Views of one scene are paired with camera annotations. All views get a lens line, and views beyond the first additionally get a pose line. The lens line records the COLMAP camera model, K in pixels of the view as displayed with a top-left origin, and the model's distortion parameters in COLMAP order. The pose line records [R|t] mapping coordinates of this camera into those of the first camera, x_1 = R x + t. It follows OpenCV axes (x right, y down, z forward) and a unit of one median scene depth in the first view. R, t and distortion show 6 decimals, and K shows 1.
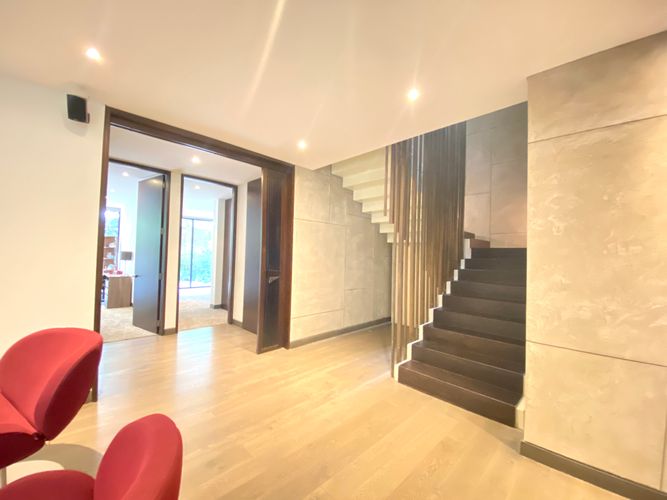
lens RADIAL K [[270.1, 0, 333.5], [0, 270.1, 250.0], [0, 0, 1]] dist [0.001978, -0.011676]
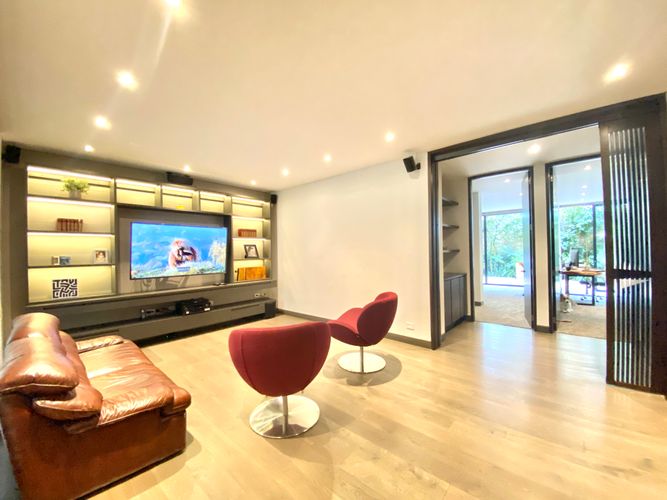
lens RADIAL K [[270.1, 0, 333.5], [0, 270.1, 250.0], [0, 0, 1]] dist [0.001978, -0.011676]
pose [[0.040722, -0.041335, -0.998315, 0.546613], [0.043310, 0.998278, -0.039567, 0.038824], [0.998231, -0.041626, 0.042442, 0.346068]]
